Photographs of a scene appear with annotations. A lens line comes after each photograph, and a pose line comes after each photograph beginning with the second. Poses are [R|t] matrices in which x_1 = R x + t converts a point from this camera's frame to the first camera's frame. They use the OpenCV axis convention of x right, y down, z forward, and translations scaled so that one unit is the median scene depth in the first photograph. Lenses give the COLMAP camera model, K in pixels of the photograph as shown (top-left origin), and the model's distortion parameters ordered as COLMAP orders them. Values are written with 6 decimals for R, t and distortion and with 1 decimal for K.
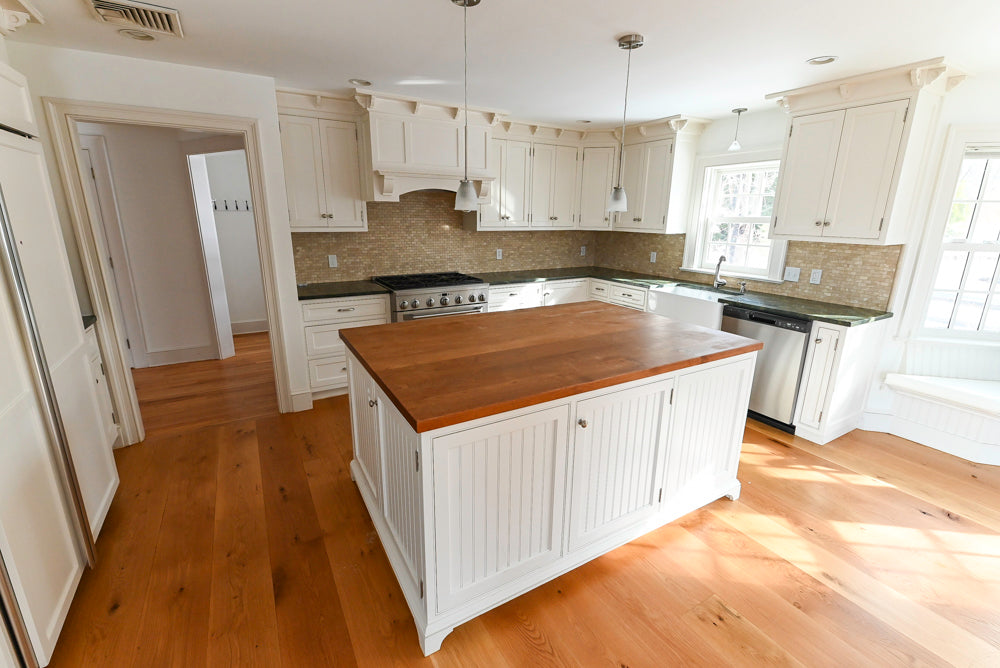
lens RADIAL K [[415.8, 0, 499.1], [0, 415.8, 327.0], [0, 0, 1]] dist [0.000020, -0.003783]
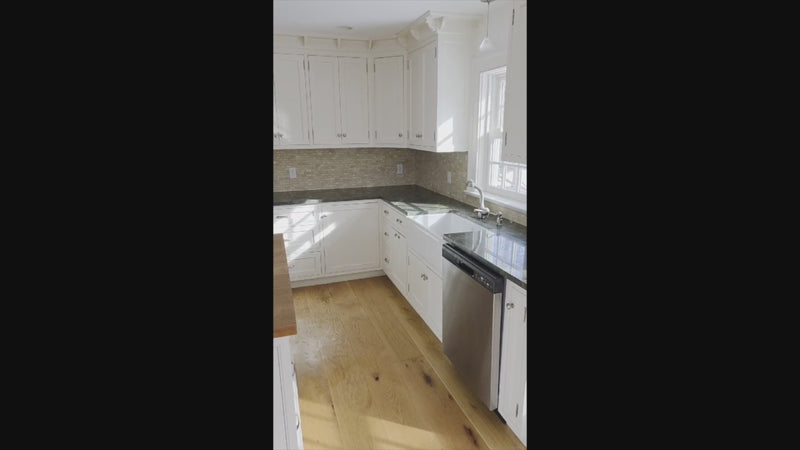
lens RADIAL K [[373.0, 0, 401.0], [0, 373.0, 227.0], [0, 0, 1]] dist [0.004260, 0.000059]
pose [[0.983566, 0.030507, -0.177954, 0.427987], [-0.031789, 0.999485, -0.004357, -0.056745], [0.177729, 0.009942, 0.984029, 0.204361]]
